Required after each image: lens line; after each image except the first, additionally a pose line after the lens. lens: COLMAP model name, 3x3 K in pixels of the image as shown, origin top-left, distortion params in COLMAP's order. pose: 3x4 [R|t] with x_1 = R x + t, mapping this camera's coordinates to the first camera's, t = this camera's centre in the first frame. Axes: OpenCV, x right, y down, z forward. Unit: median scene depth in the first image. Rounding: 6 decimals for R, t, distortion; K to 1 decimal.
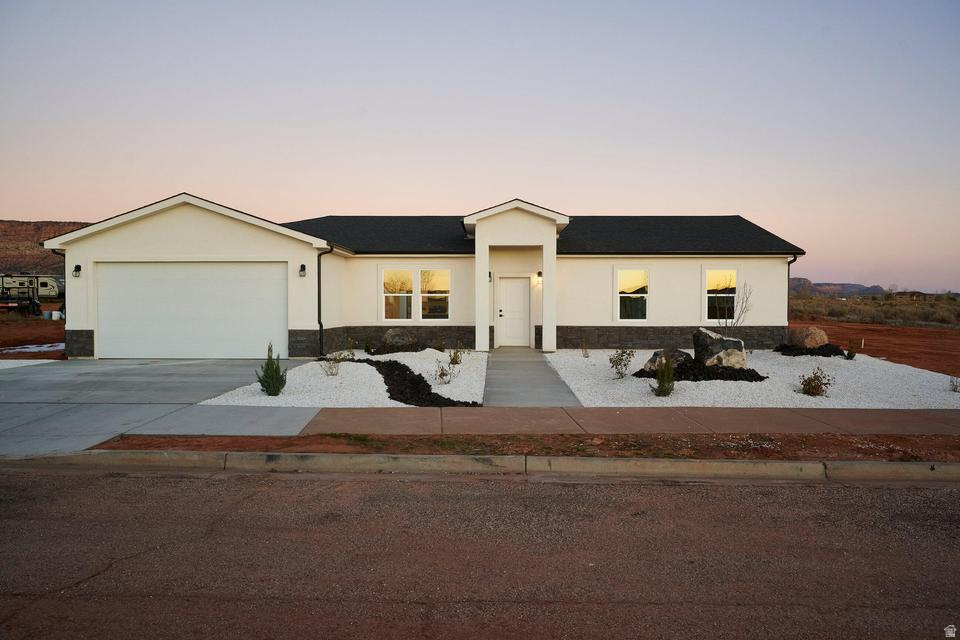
lens RADIAL K [[651.9, 0, 478.6], [0, 651.9, 319.8], [0, 0, 1]] dist [-0.012573, 0.007214]
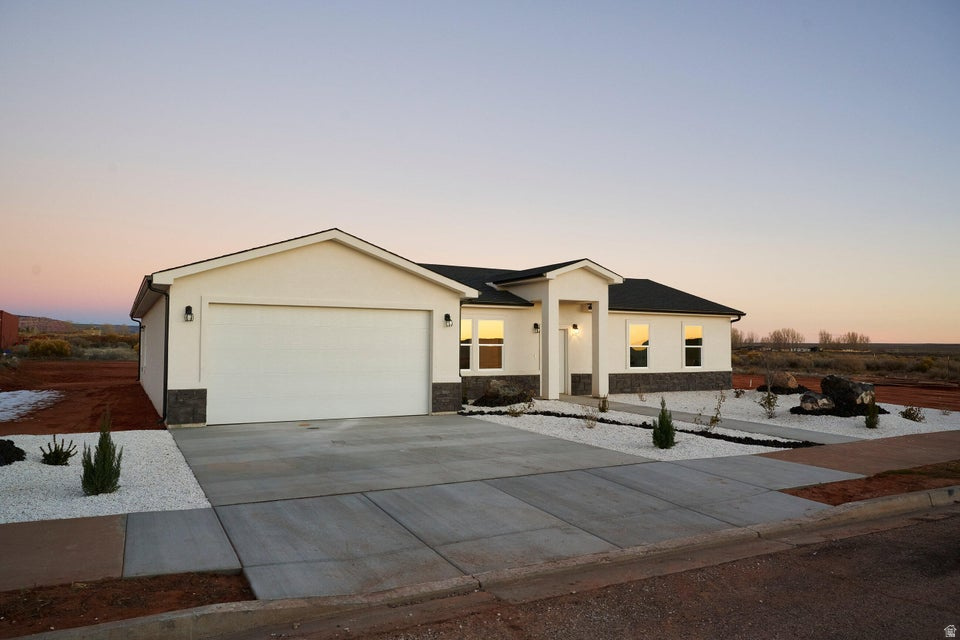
lens RADIAL K [[654.4, 0, 473.0], [0, 654.4, 321.9], [0, 0, 1]] dist [0.001871, -0.003049]
pose [[0.874361, 0.022974, 0.484733, -0.647175], [0.007322, 0.998140, -0.060514, -0.013875], [-0.485221, 0.056460, 0.872567, 0.135756]]
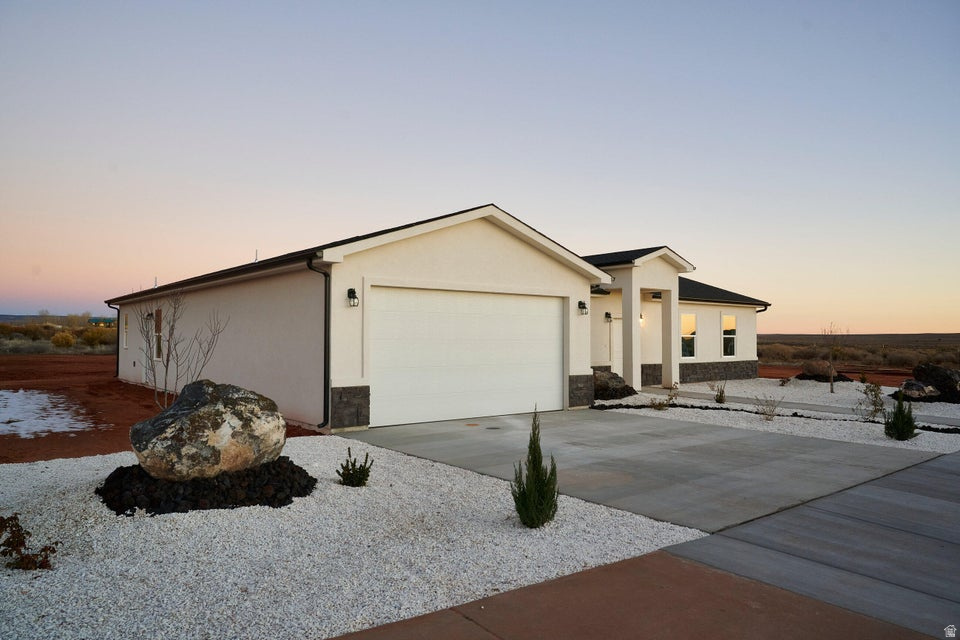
lens RADIAL K [[654.4, 0, 477.5], [0, 654.4, 314.4], [0, 0, 1]] dist [0.001871, -0.003049]
pose [[0.772833, 0.025524, 0.634096, -0.871572], [0.013454, 0.998307, -0.056582, -0.016873], [-0.634467, 0.052260, 0.771181, 0.372243]]
